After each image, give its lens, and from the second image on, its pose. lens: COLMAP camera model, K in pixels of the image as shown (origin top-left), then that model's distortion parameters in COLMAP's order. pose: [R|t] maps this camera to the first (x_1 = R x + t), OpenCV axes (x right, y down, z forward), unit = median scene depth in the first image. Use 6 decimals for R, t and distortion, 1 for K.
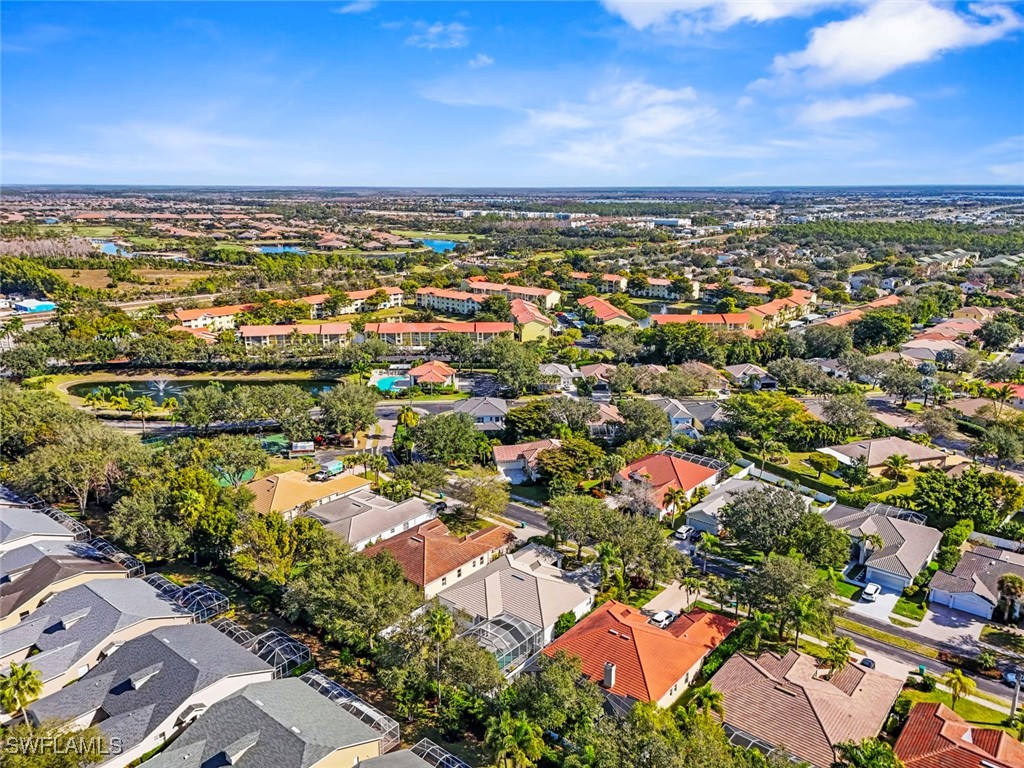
lens RADIAL K [[764.3, 0, 512.0], [0, 764.3, 384.0], [0, 0, 1]] dist [0.069008, -0.057703]
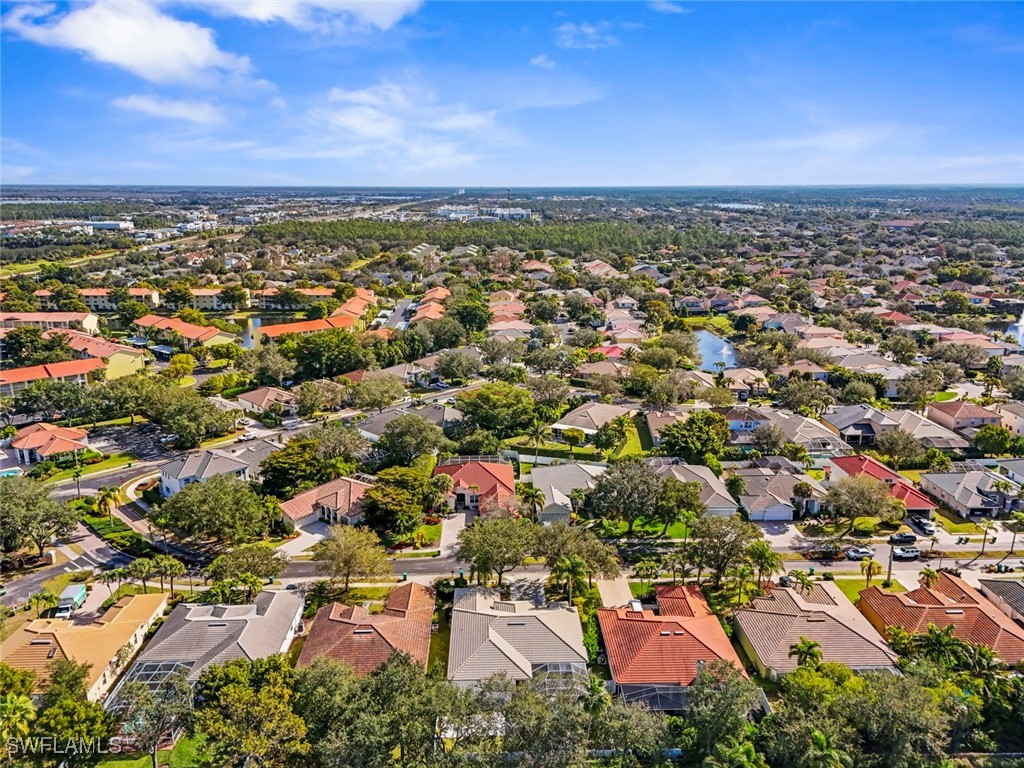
lens RADIAL K [[764.3, 0, 512.0], [0, 764.3, 384.0], [0, 0, 1]] dist [0.069008, -0.057703]
pose [[0.739876, -0.169876, 0.650942, -0.266527], [0.169548, 0.983446, 0.063937, -0.042194], [-0.651027, 0.063061, 0.756430, 0.148935]]
